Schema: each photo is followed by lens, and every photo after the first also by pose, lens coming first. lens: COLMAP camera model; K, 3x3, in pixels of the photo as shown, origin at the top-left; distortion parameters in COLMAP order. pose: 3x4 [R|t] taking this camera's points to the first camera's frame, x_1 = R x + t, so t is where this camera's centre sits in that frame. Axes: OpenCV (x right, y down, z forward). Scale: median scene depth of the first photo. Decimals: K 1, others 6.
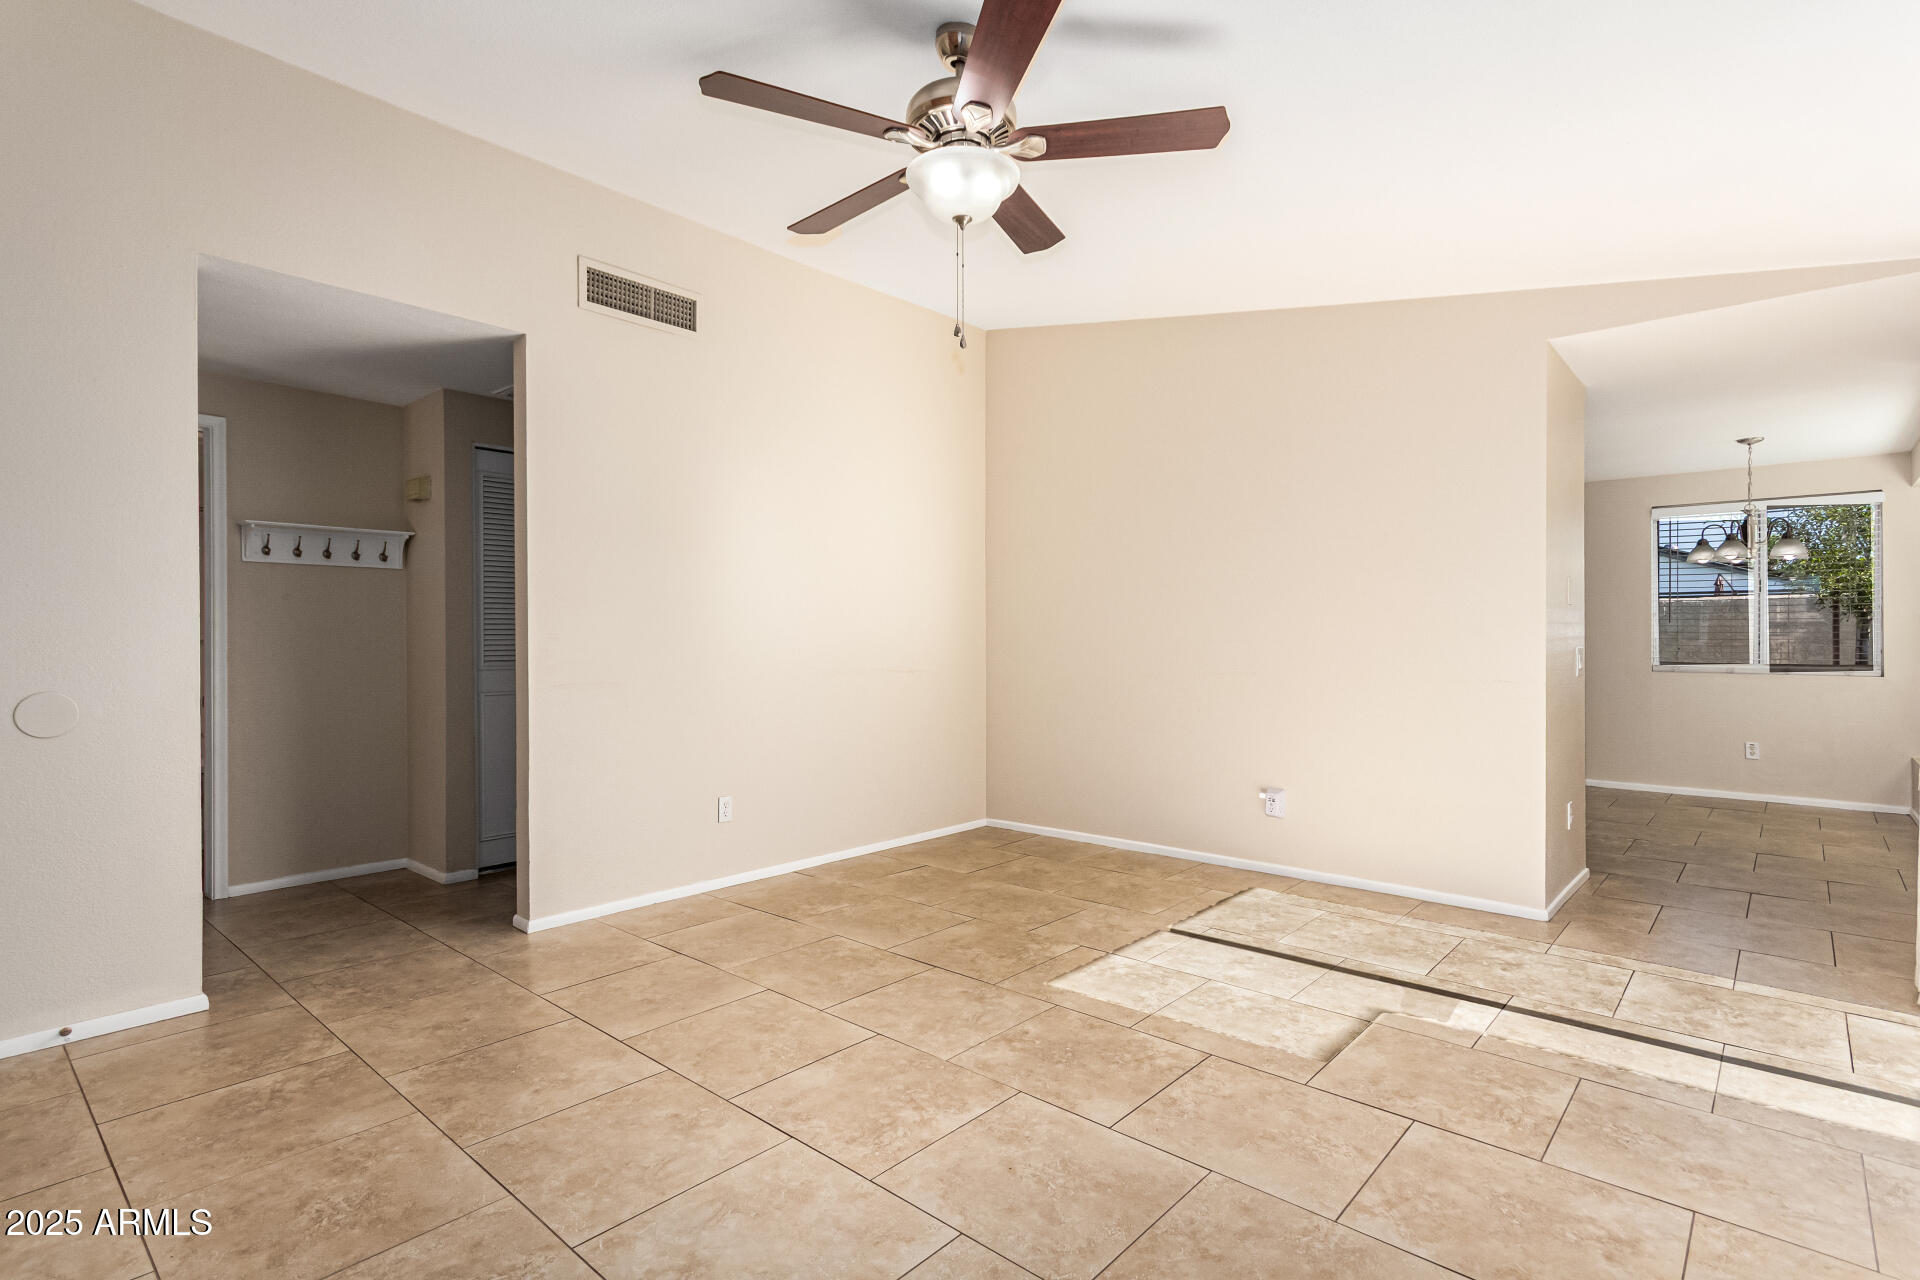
lens RADIAL K [[930.1, 0, 972.2], [0, 930.1, 647.0], [0, 0, 1]] dist [0.004705, 0.001450]
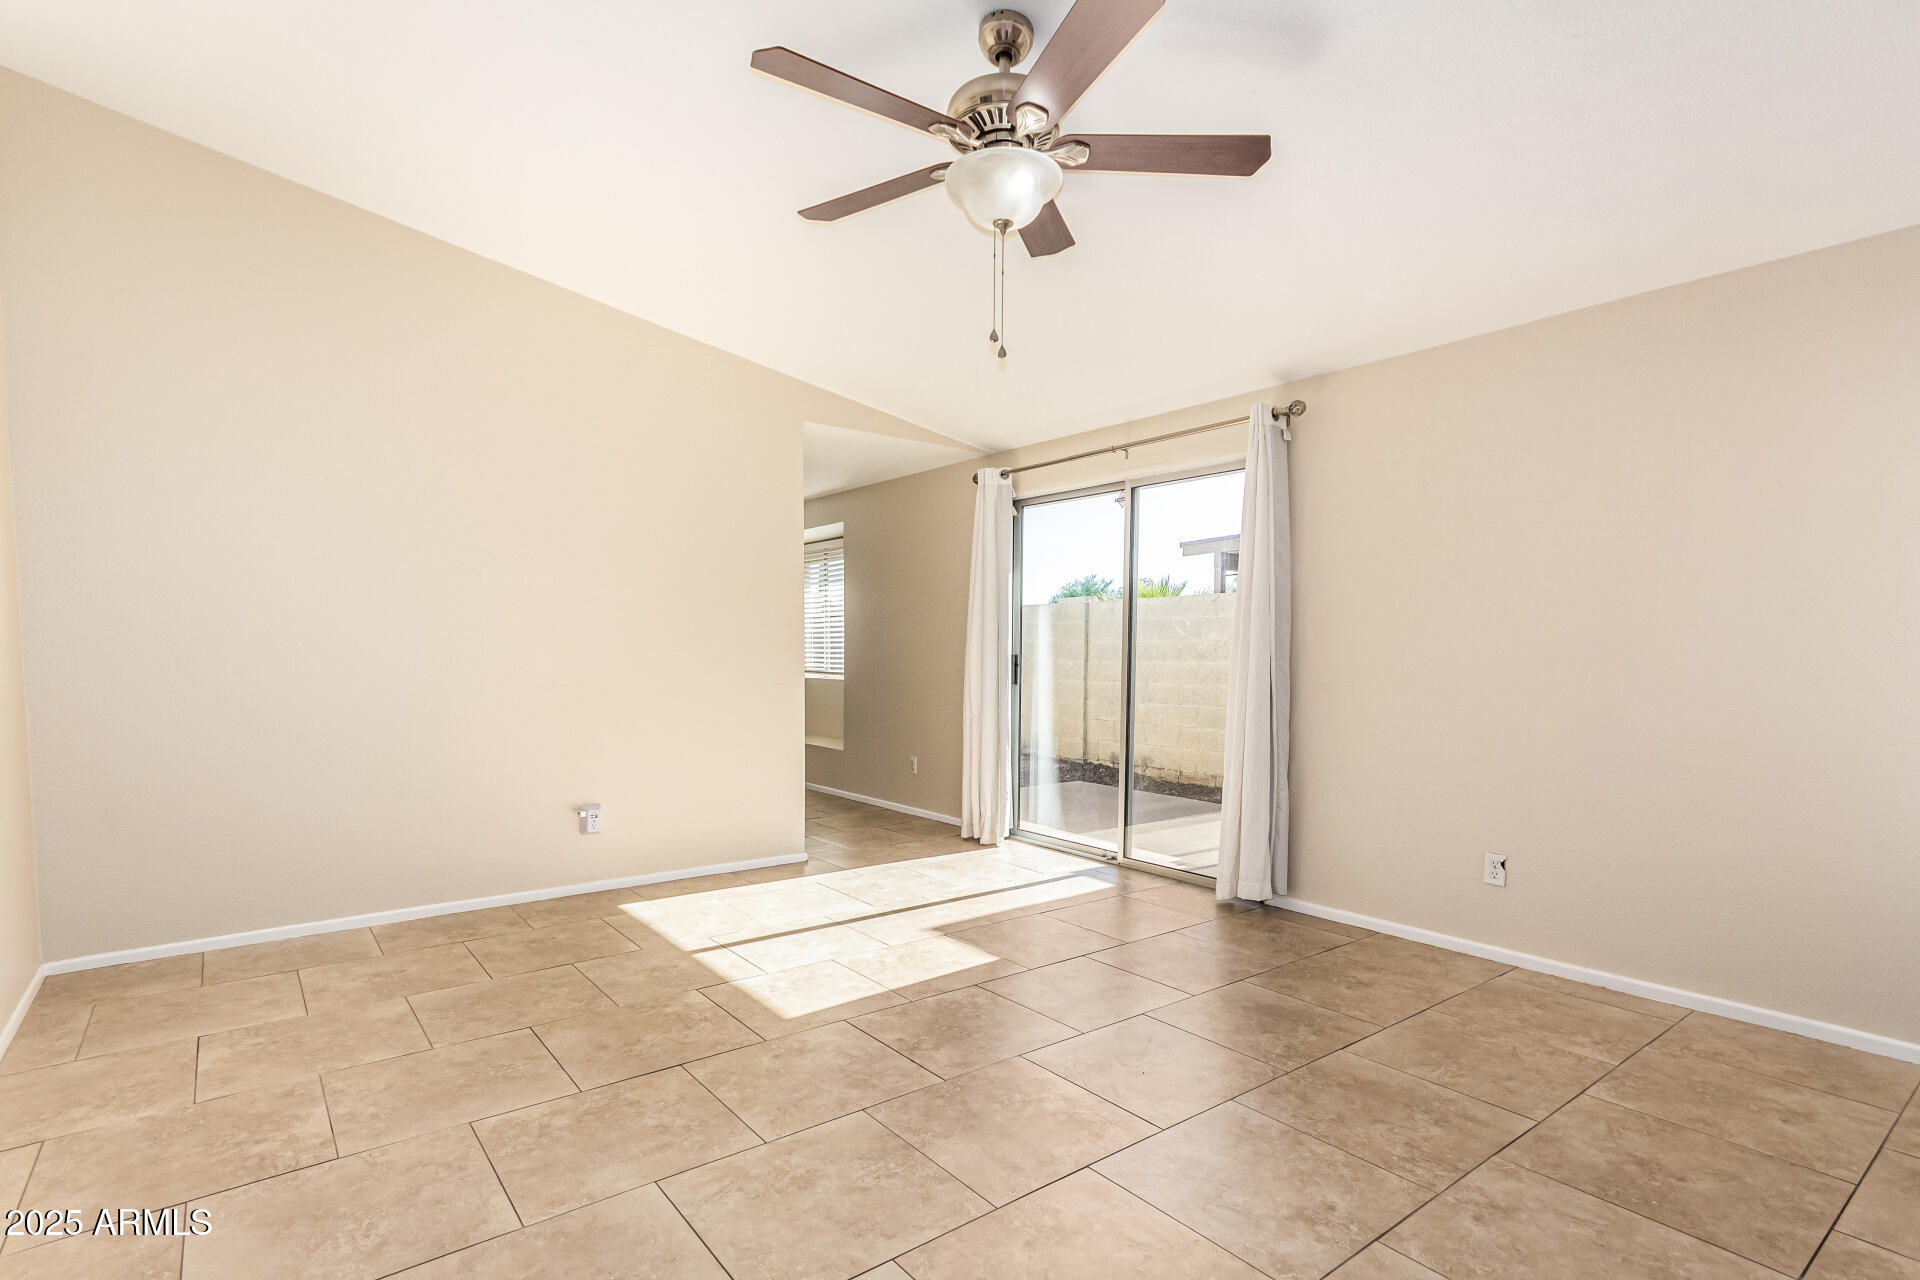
lens RADIAL K [[930.1, 0, 958.7], [0, 930.1, 672.3], [0, 0, 1]] dist [0.004705, 0.001450]
pose [[0.191184, -0.016746, 0.981411, -0.832334], [0.002894, 0.999860, 0.016497, 0.003316], [-0.981550, -0.000314, 0.191206, 0.688097]]
